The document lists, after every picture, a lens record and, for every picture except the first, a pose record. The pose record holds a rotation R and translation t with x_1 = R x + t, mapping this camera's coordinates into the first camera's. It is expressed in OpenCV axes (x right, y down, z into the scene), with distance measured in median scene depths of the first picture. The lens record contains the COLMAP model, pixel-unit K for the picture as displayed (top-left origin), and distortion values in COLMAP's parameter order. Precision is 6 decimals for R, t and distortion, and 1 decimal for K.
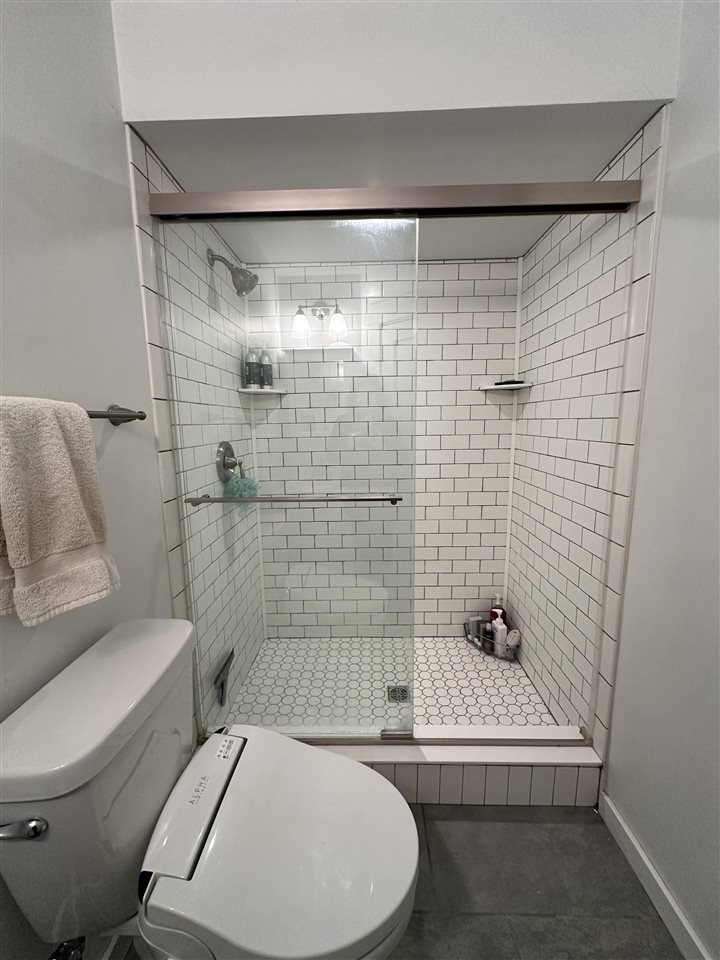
lens RADIAL K [[383.7, 0, 361.9], [0, 383.7, 480.3], [0, 0, 1]] dist [-0.003223, 0.001313]
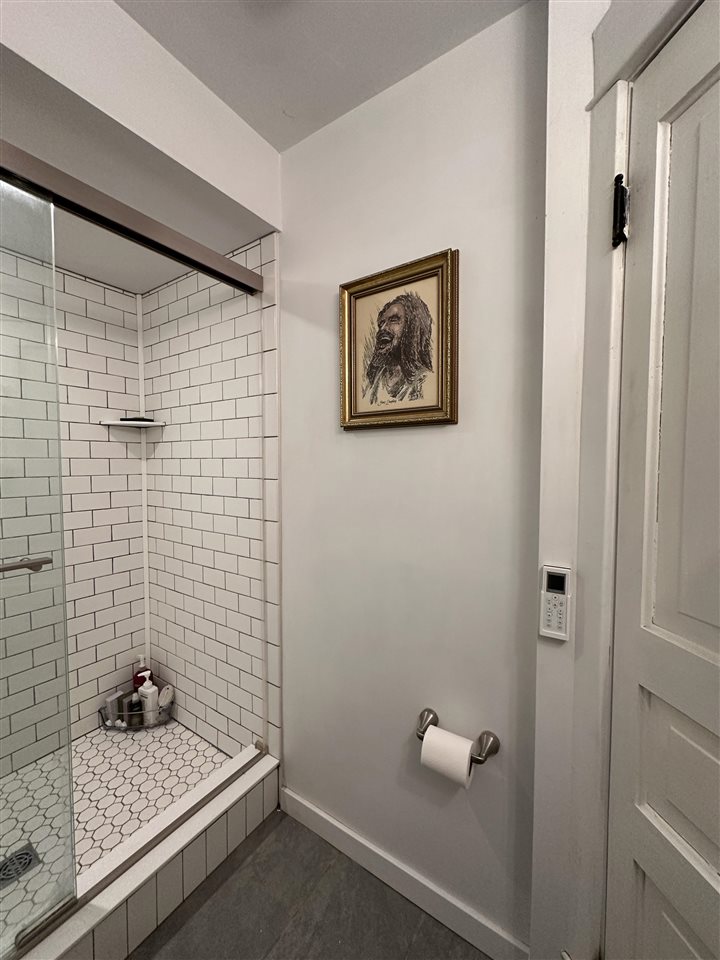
lens RADIAL K [[383.7, 0, 359.9], [0, 383.7, 480.8], [0, 0, 1]] dist [-0.003223, 0.001313]
pose [[0.540067, -0.024983, 0.841251, -0.144806], [0.118802, 0.991814, -0.046814, 0.001821], [-0.833195, 0.125225, 0.538614, 0.081116]]
